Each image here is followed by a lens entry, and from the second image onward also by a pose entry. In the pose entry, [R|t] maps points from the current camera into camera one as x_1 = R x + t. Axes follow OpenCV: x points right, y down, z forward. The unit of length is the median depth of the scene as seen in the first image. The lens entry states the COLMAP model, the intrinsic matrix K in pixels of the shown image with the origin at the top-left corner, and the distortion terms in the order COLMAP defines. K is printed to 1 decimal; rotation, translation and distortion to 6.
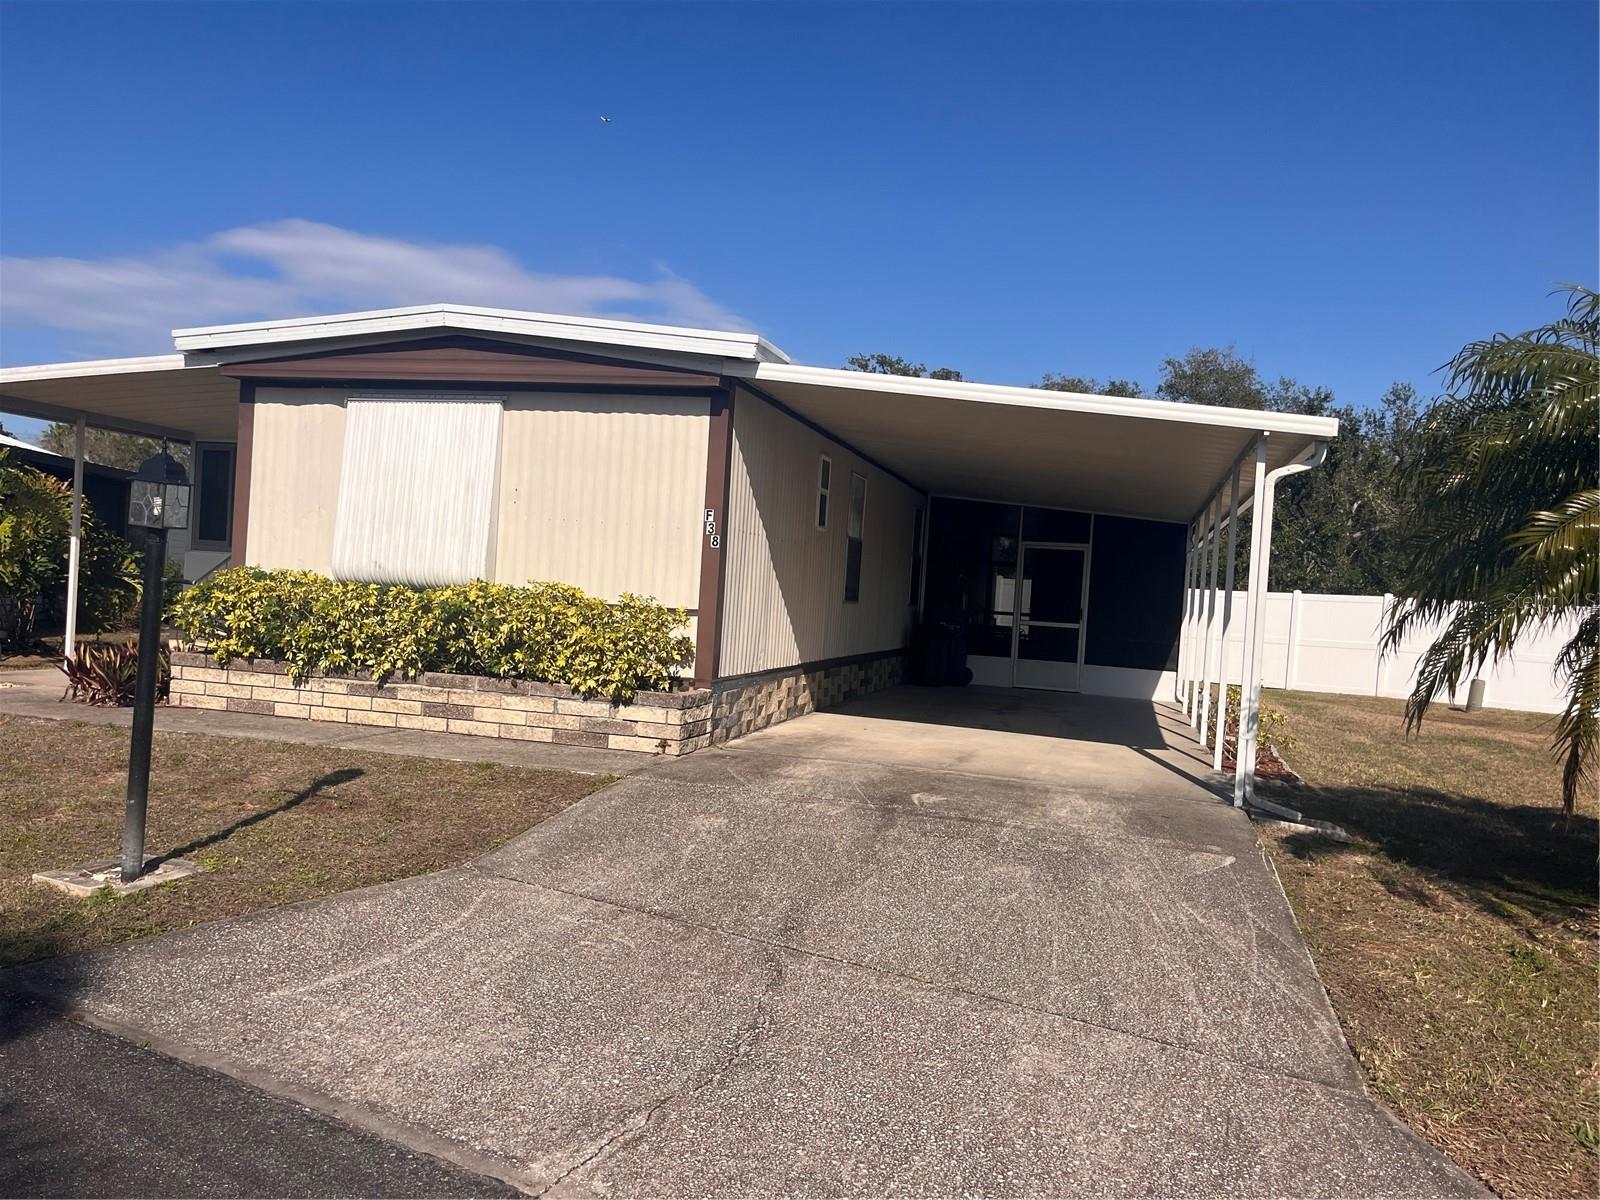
lens RADIAL K [[1224.3, 0, 799.8], [0, 1224.3, 595.1], [0, 0, 1]] dist [0.024817, -0.047795]
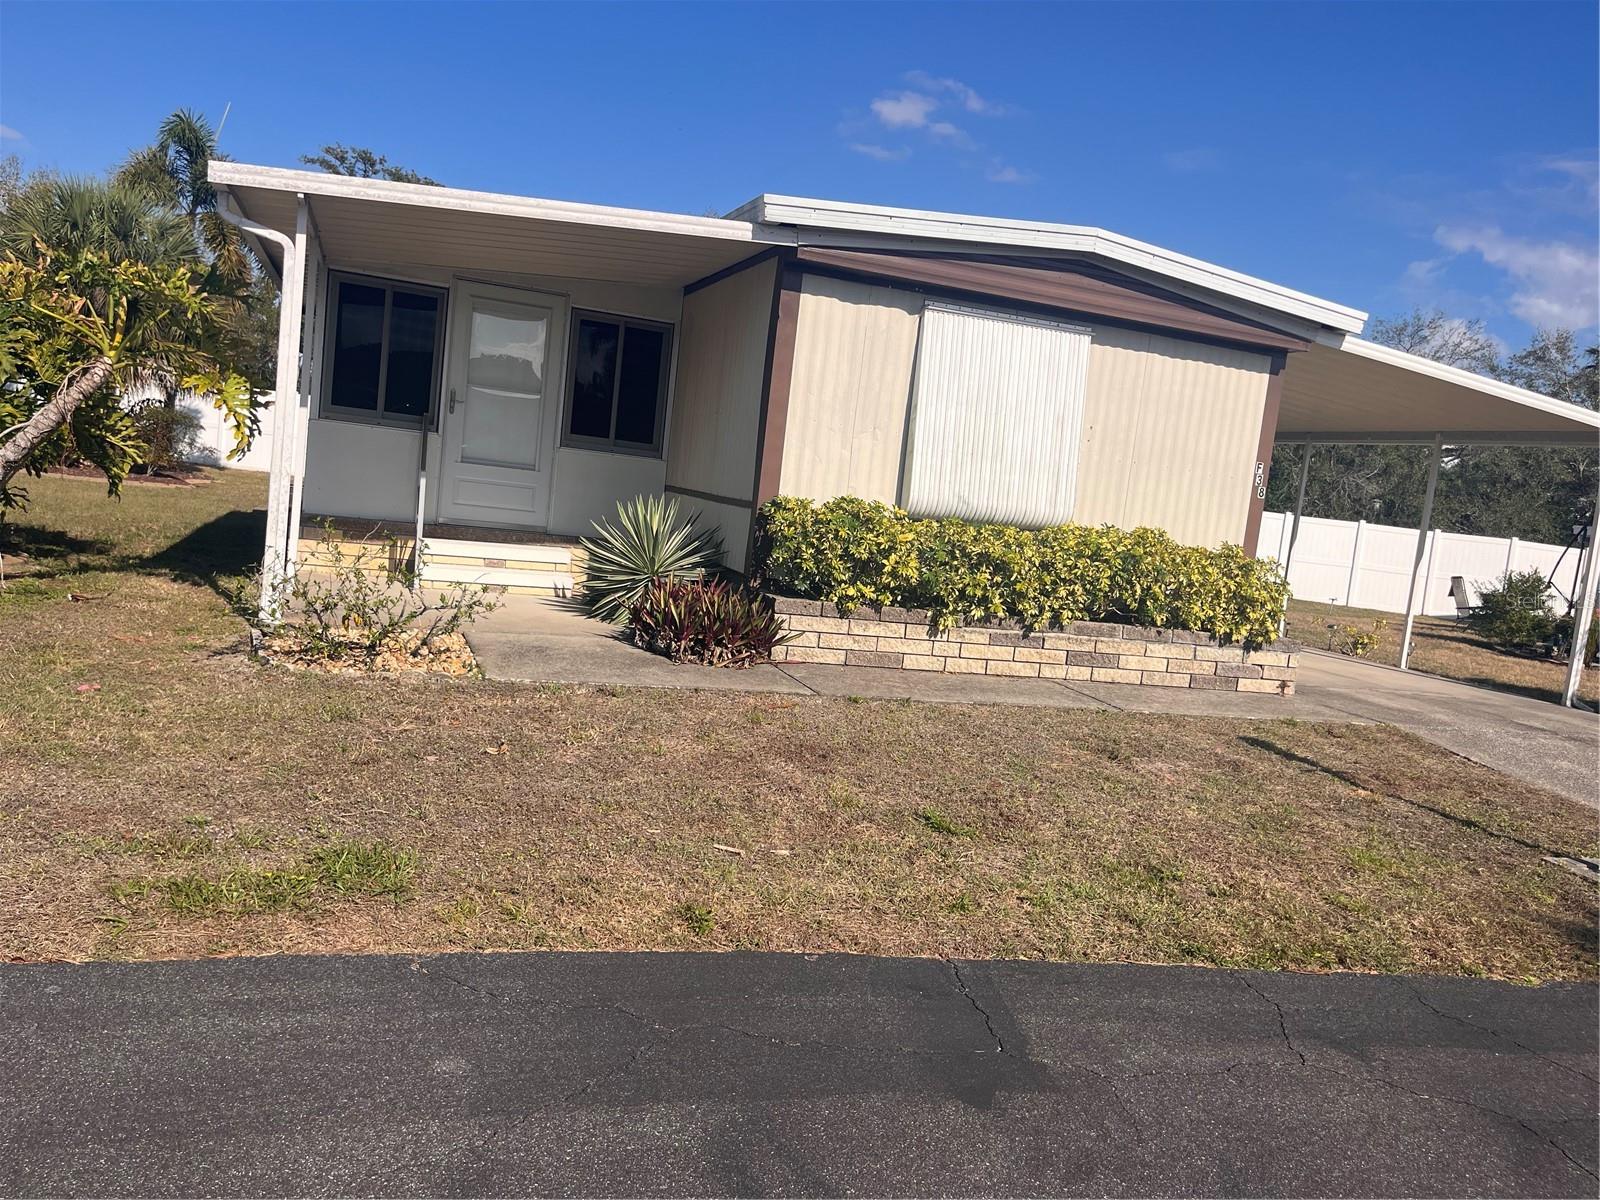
lens RADIAL K [[1224.3, 0, 797.6], [0, 1224.3, 603.3], [0, 0, 1]] dist [0.024817, -0.047795]
pose [[0.832566, -0.020733, 0.553538, -1.006788], [-0.063987, 0.989010, 0.133285, -0.065313], [-0.550218, -0.146388, 0.822089, 0.317877]]
